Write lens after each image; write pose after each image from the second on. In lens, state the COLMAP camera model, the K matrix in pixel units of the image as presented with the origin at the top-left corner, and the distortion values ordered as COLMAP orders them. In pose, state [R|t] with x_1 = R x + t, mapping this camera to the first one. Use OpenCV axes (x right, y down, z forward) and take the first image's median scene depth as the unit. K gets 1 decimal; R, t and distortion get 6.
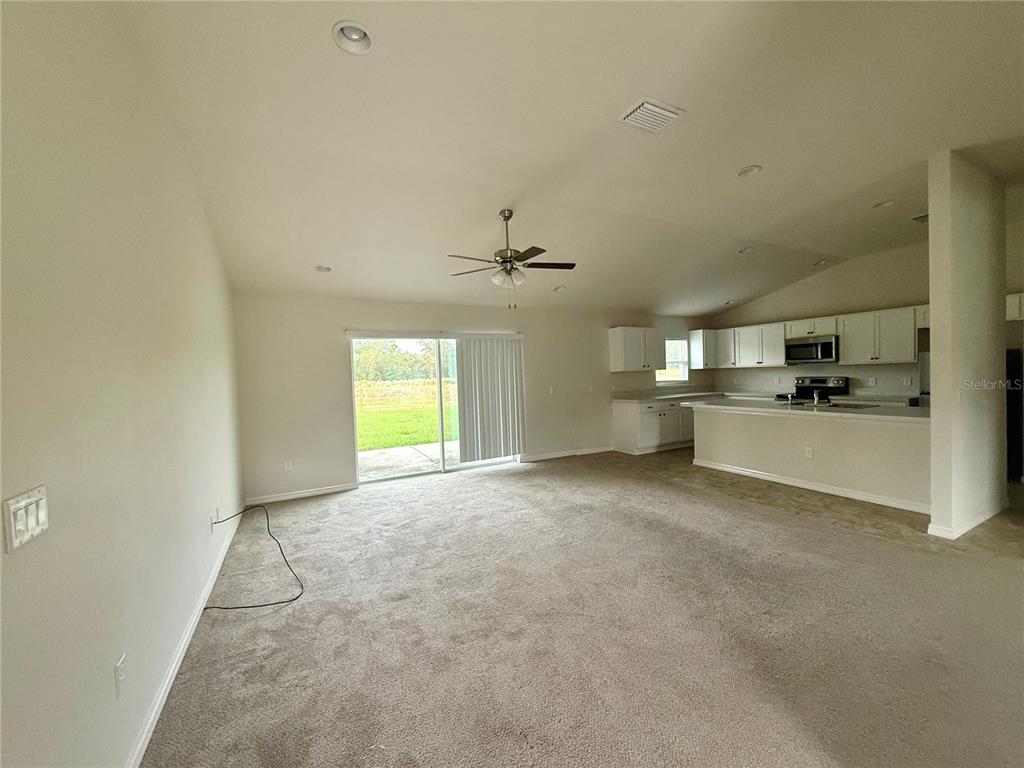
lens RADIAL K [[404.1, 0, 512.0], [0, 404.1, 384.0], [0, 0, 1]] dist [0.000190, 0.000068]
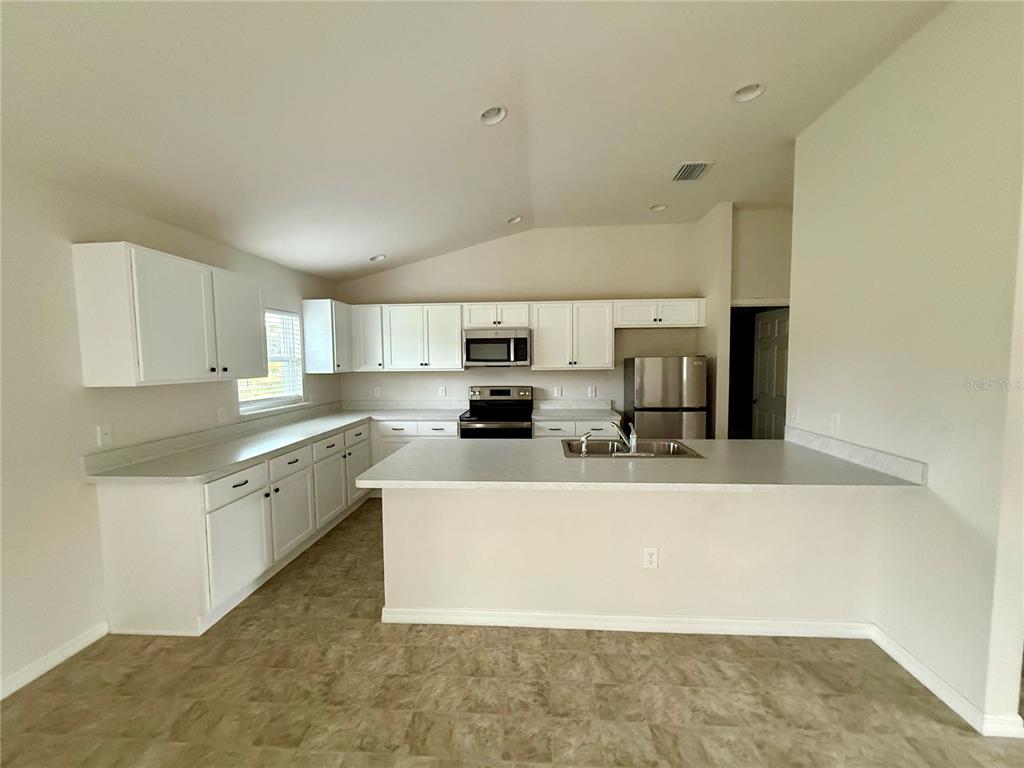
lens RADIAL K [[404.1, 0, 512.0], [0, 404.1, 384.0], [0, 0, 1]] dist [0.000190, 0.000068]
pose [[0.517358, -0.027675, 0.855321, 0.155178], [0.015853, 0.999615, 0.022755, -0.036014], [-0.855622, 0.001787, 0.517598, 0.588051]]
